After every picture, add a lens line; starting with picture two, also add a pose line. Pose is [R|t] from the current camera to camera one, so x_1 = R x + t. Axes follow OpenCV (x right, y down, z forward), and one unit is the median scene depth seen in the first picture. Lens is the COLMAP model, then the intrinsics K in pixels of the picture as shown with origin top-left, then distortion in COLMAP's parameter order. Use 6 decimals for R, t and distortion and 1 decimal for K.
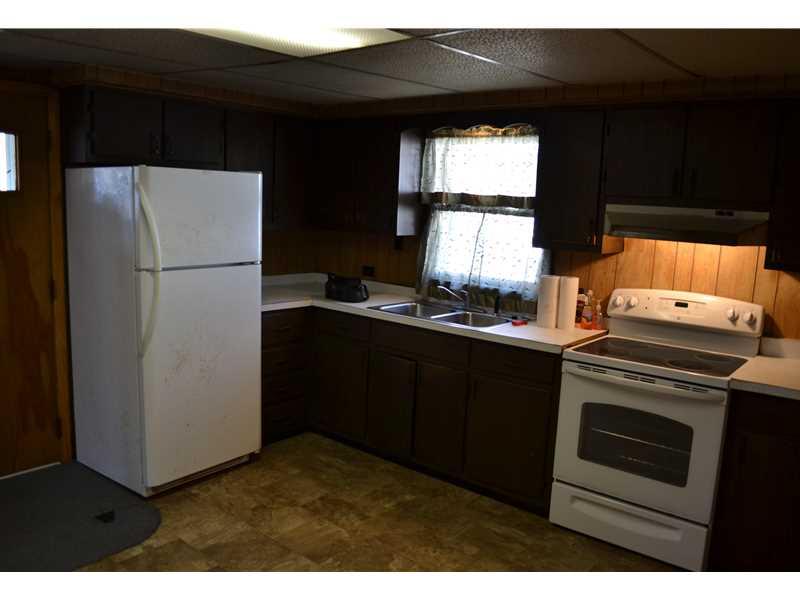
lens RADIAL K [[665.3, 0, 400.0], [0, 665.3, 300.0], [0, 0, 1]] dist [-0.078147, 0.001494]
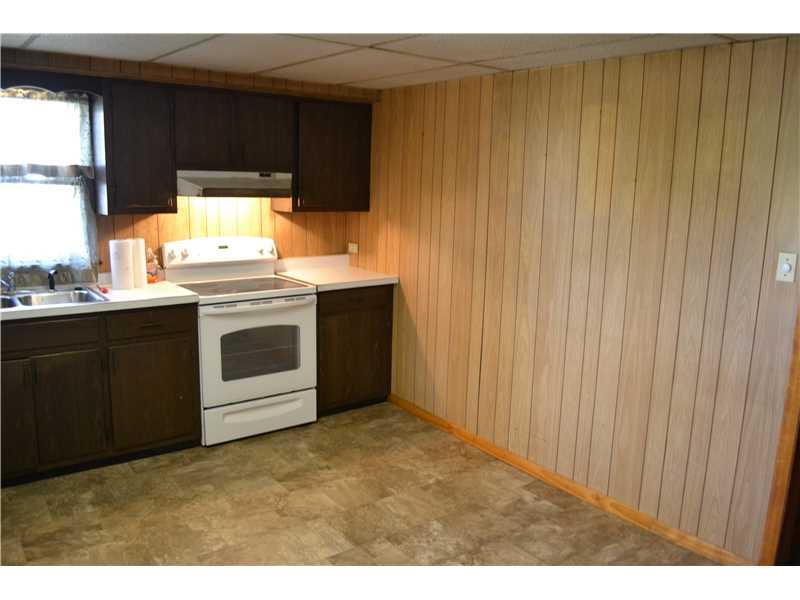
lens RADIAL K [[642.3, 0, 400.0], [0, 642.3, 300.0], [0, 0, 1]] dist [-0.088168, 0.018112]
pose [[0.229593, -0.209872, 0.950390, -0.671414], [0.129007, 0.974421, 0.184014, -0.073886], [-0.964699, 0.080359, 0.250795, 0.342633]]
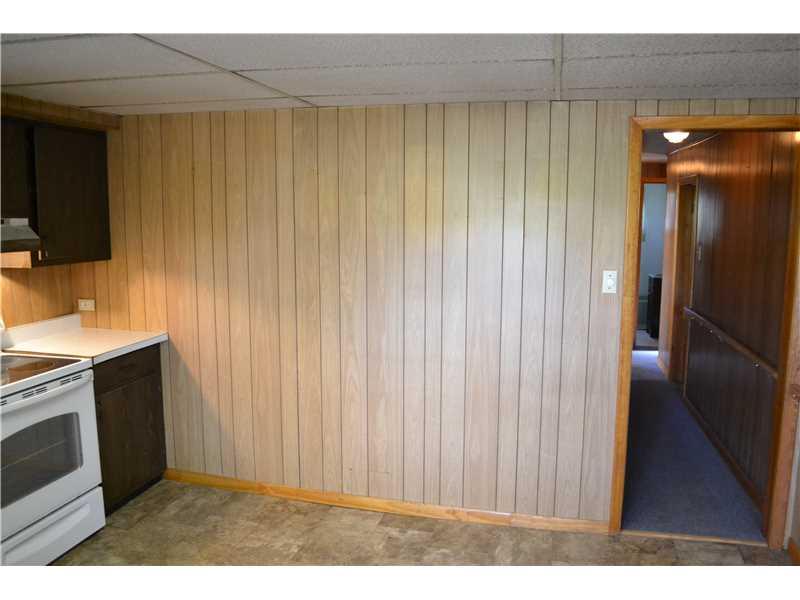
lens RADIAL K [[642.3, 0, 400.0], [0, 642.3, 300.0], [0, 0, 1]] dist [-0.088168, 0.018112]
pose [[-0.429606, -0.161546, 0.888449, -0.579062], [0.116929, 0.965633, 0.232122, -0.142768], [-0.895414, 0.203607, -0.395953, 0.717527]]
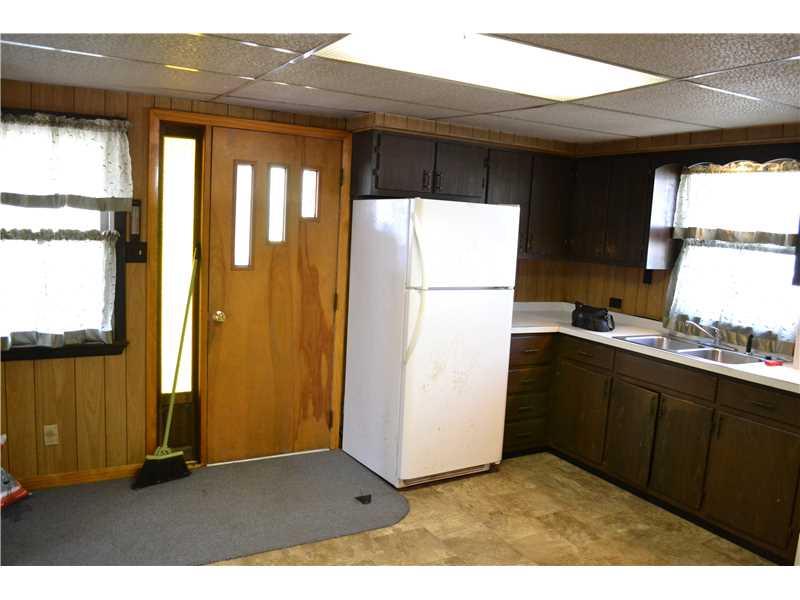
lens RADIAL K [[642.3, 0, 400.0], [0, 642.3, 300.0], [0, 0, 1]] dist [-0.088168, 0.018112]
pose [[0.930206, 0.054510, -0.362967, -0.001392], [-0.071726, 0.996841, -0.034114, 0.013186], [0.359961, 0.057767, 0.931177, -0.047009]]
